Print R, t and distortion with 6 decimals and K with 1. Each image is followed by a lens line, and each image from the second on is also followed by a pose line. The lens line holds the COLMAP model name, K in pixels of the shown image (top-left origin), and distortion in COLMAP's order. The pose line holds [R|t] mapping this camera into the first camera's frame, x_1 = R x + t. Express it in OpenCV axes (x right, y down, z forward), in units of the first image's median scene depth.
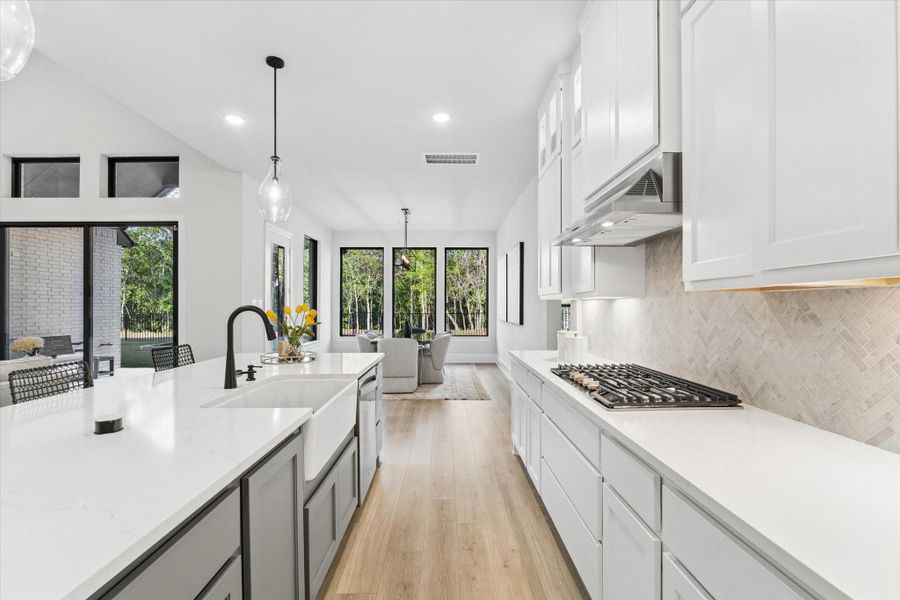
lens RADIAL K [[417.5, 0, 455.4], [0, 417.5, 305.8], [0, 0, 1]] dist [-0.001344, -0.000765]
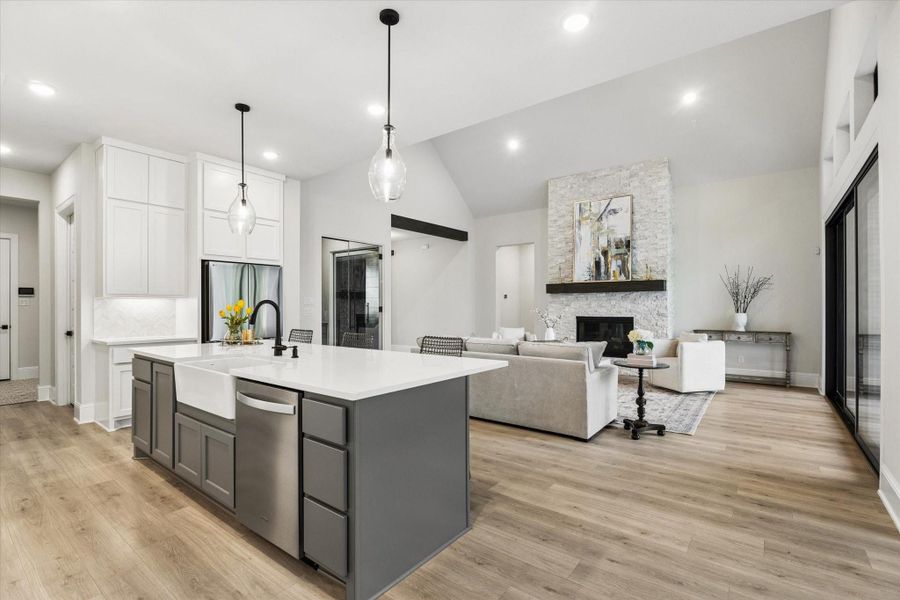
lens RADIAL K [[417.5, 0, 454.8], [0, 417.5, 299.6], [0, 0, 1]] dist [-0.001344, -0.000765]
pose [[-0.631082, 0.002213, -0.775713, 0.045507], [0.010728, 0.999925, -0.005875, 0.003010], [0.775642, -0.012029, -0.631058, 0.492705]]
